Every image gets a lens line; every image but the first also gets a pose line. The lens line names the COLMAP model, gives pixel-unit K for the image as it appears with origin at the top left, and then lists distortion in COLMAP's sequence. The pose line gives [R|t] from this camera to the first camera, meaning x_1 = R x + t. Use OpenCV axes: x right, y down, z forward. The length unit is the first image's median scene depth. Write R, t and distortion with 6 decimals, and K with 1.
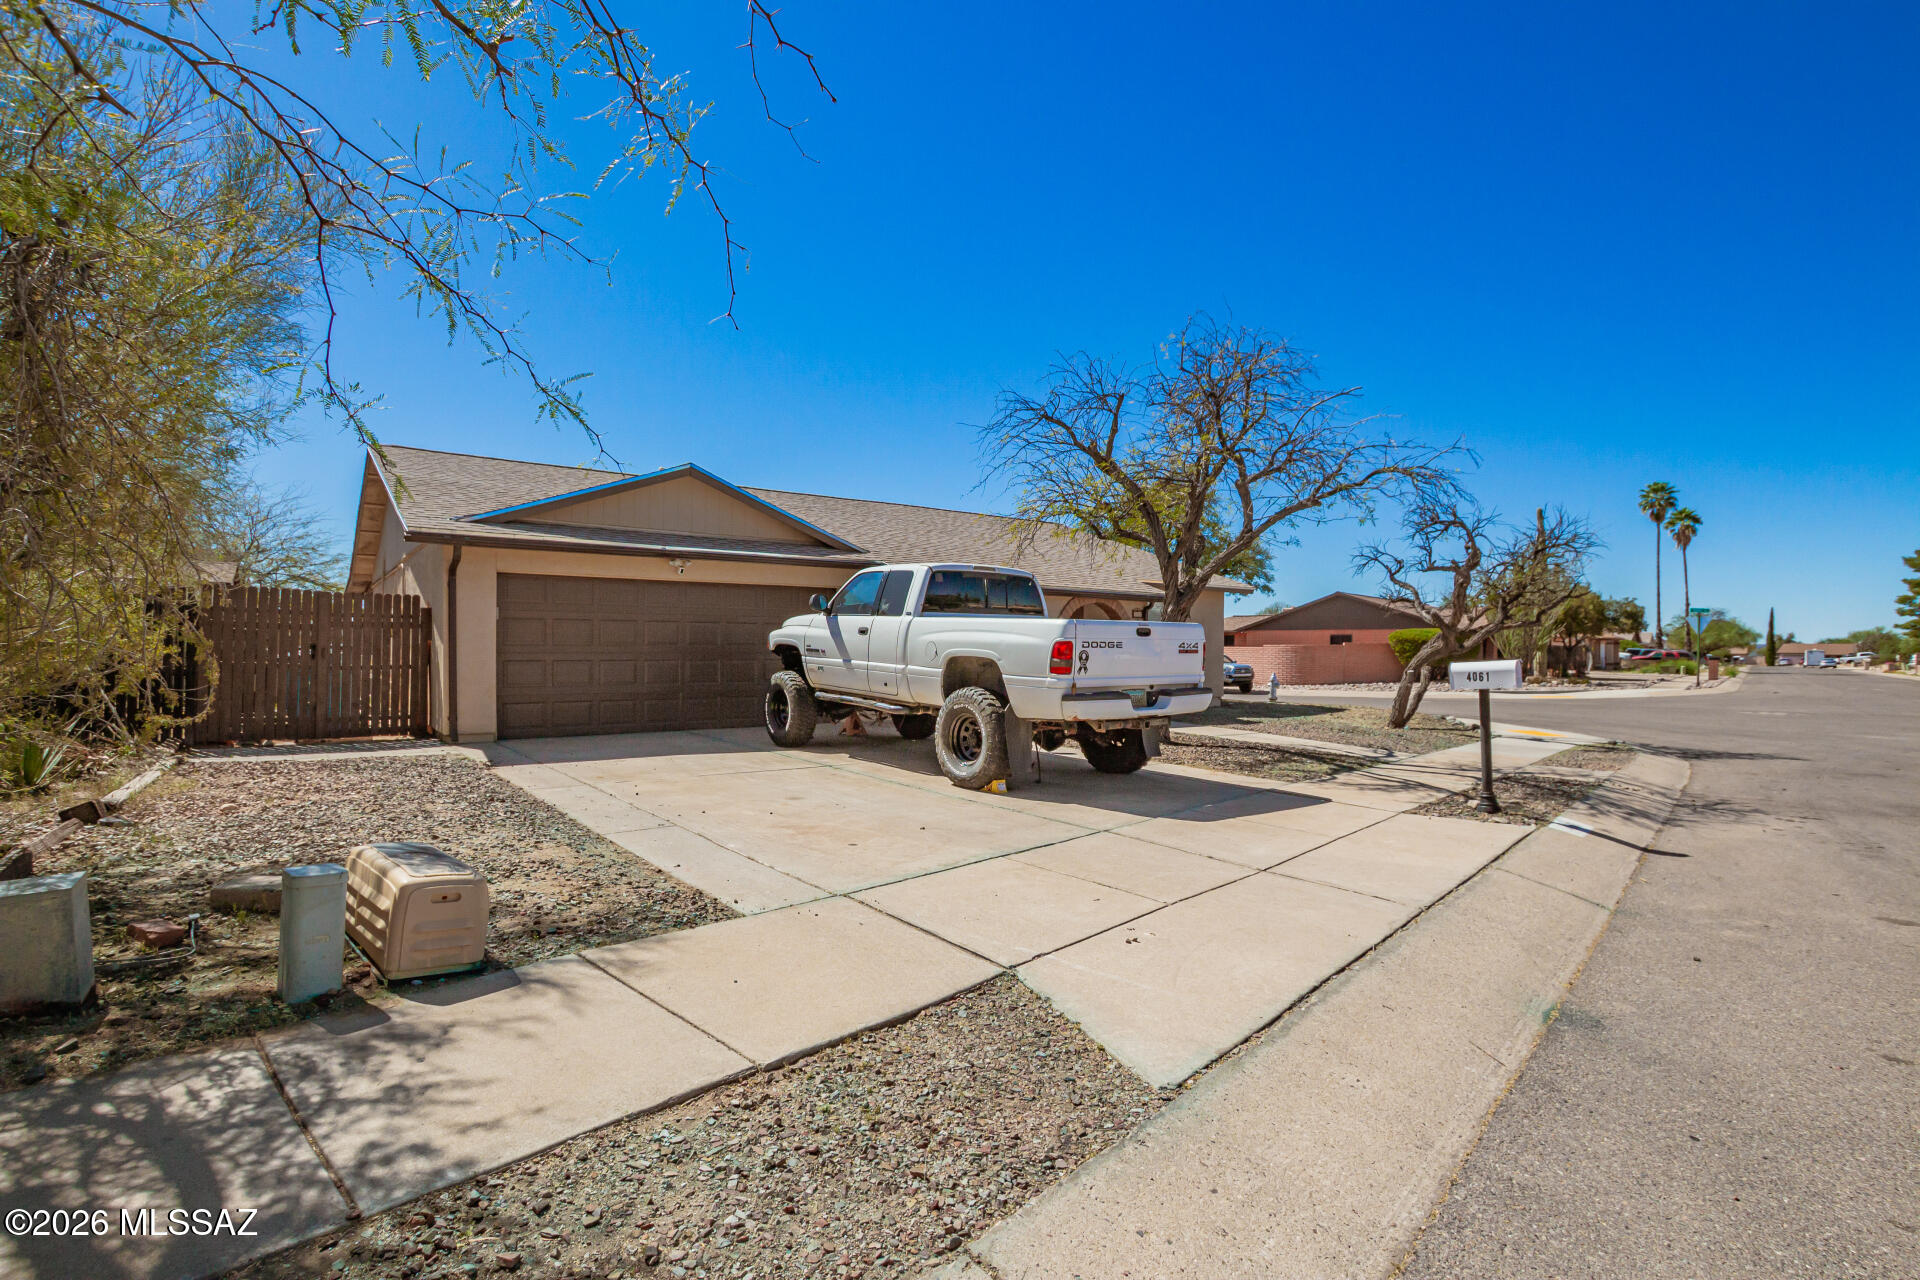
lens RADIAL K [[883.1, 0, 964.5], [0, 883.1, 653.4], [0, 0, 1]] dist [0.002251, -0.000034]
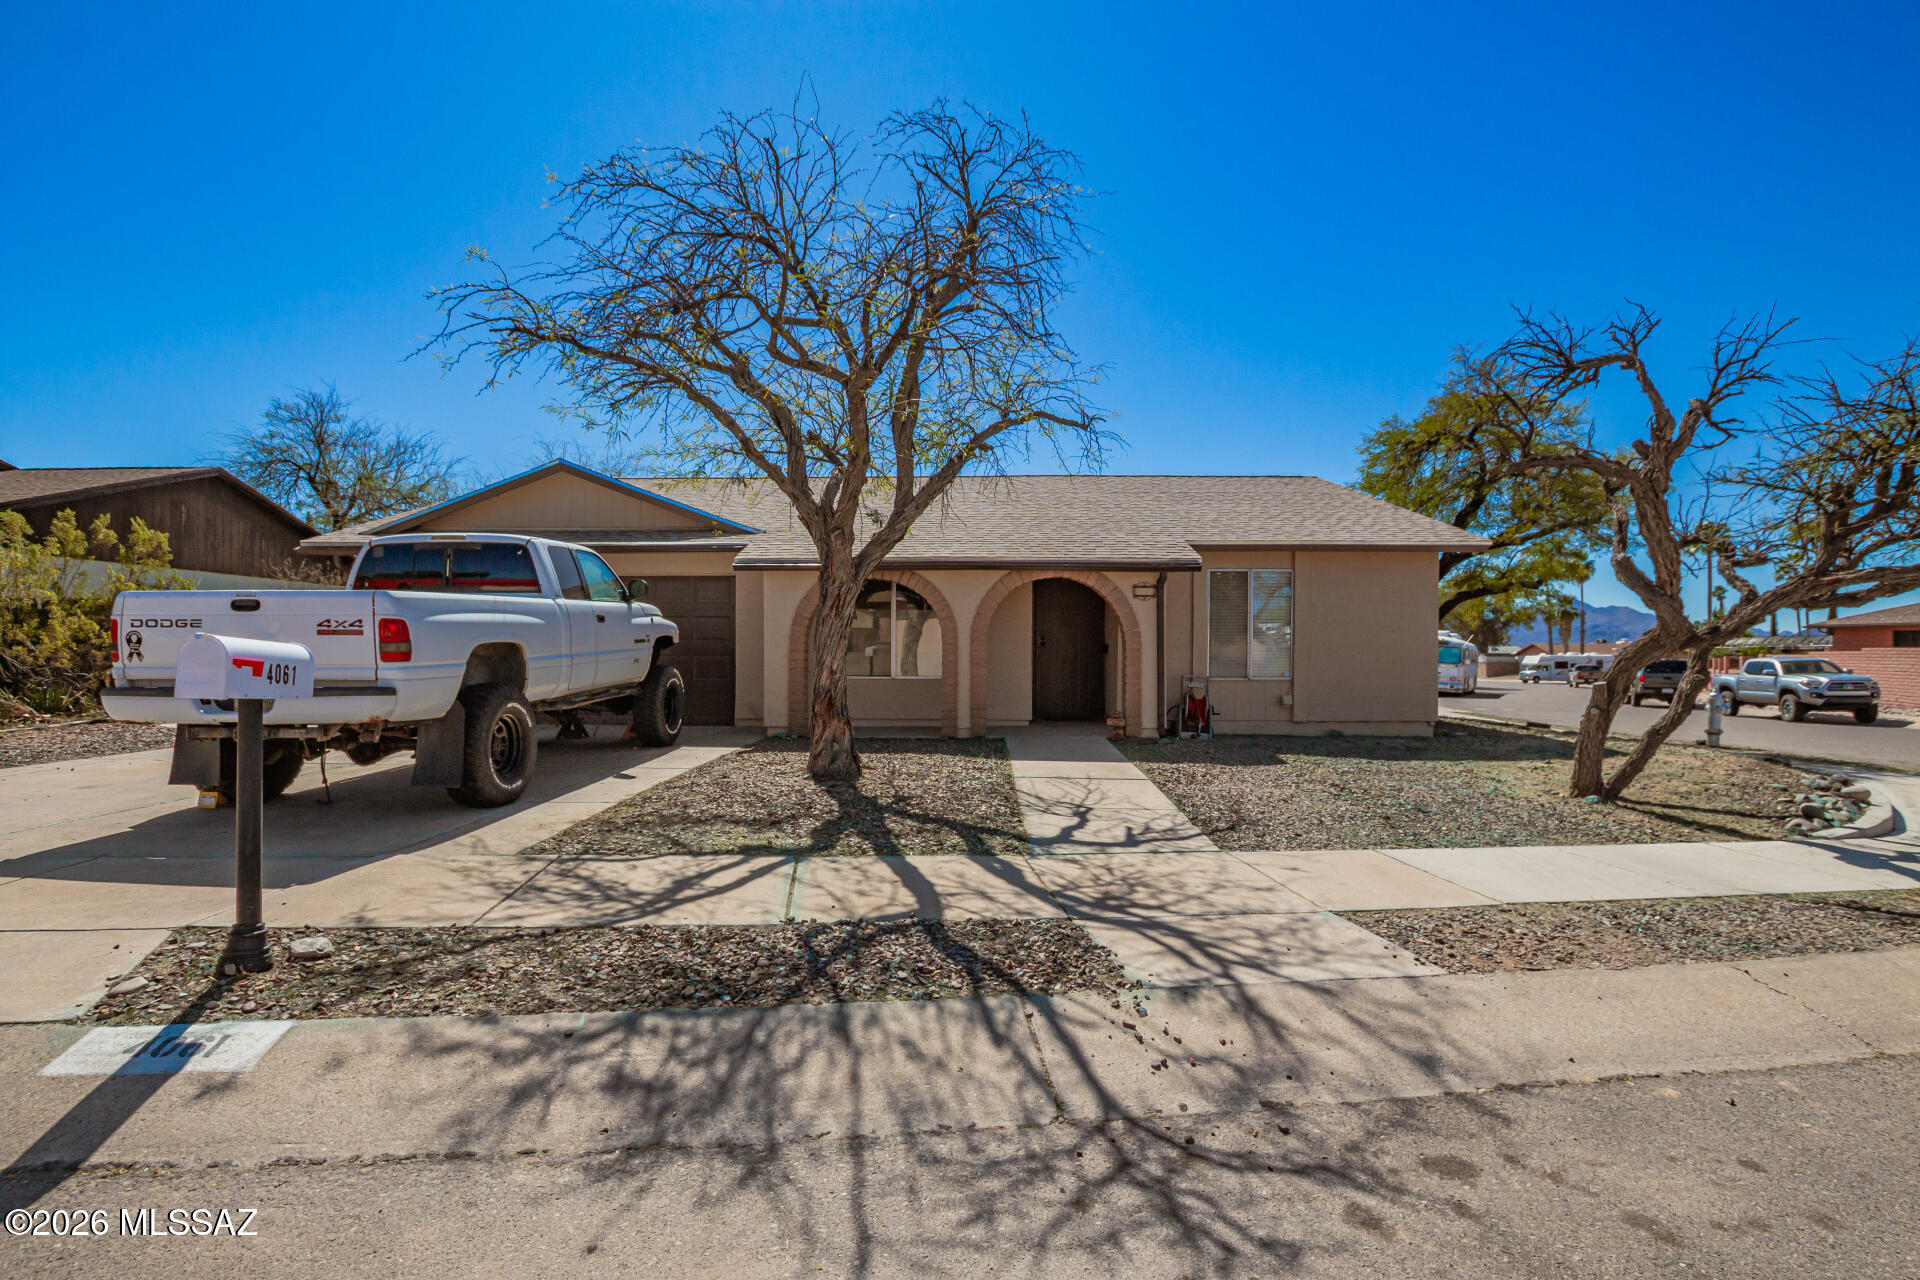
lens RADIAL K [[883.1, 0, 964.5], [0, 883.1, 653.4], [0, 0, 1]] dist [0.002251, -0.000034]
pose [[0.780423, 0.001276, -0.625250, 0.667780], [-0.004774, 0.999981, -0.003917, 0.008928], [0.625233, 0.006042, 0.780415, 0.492716]]
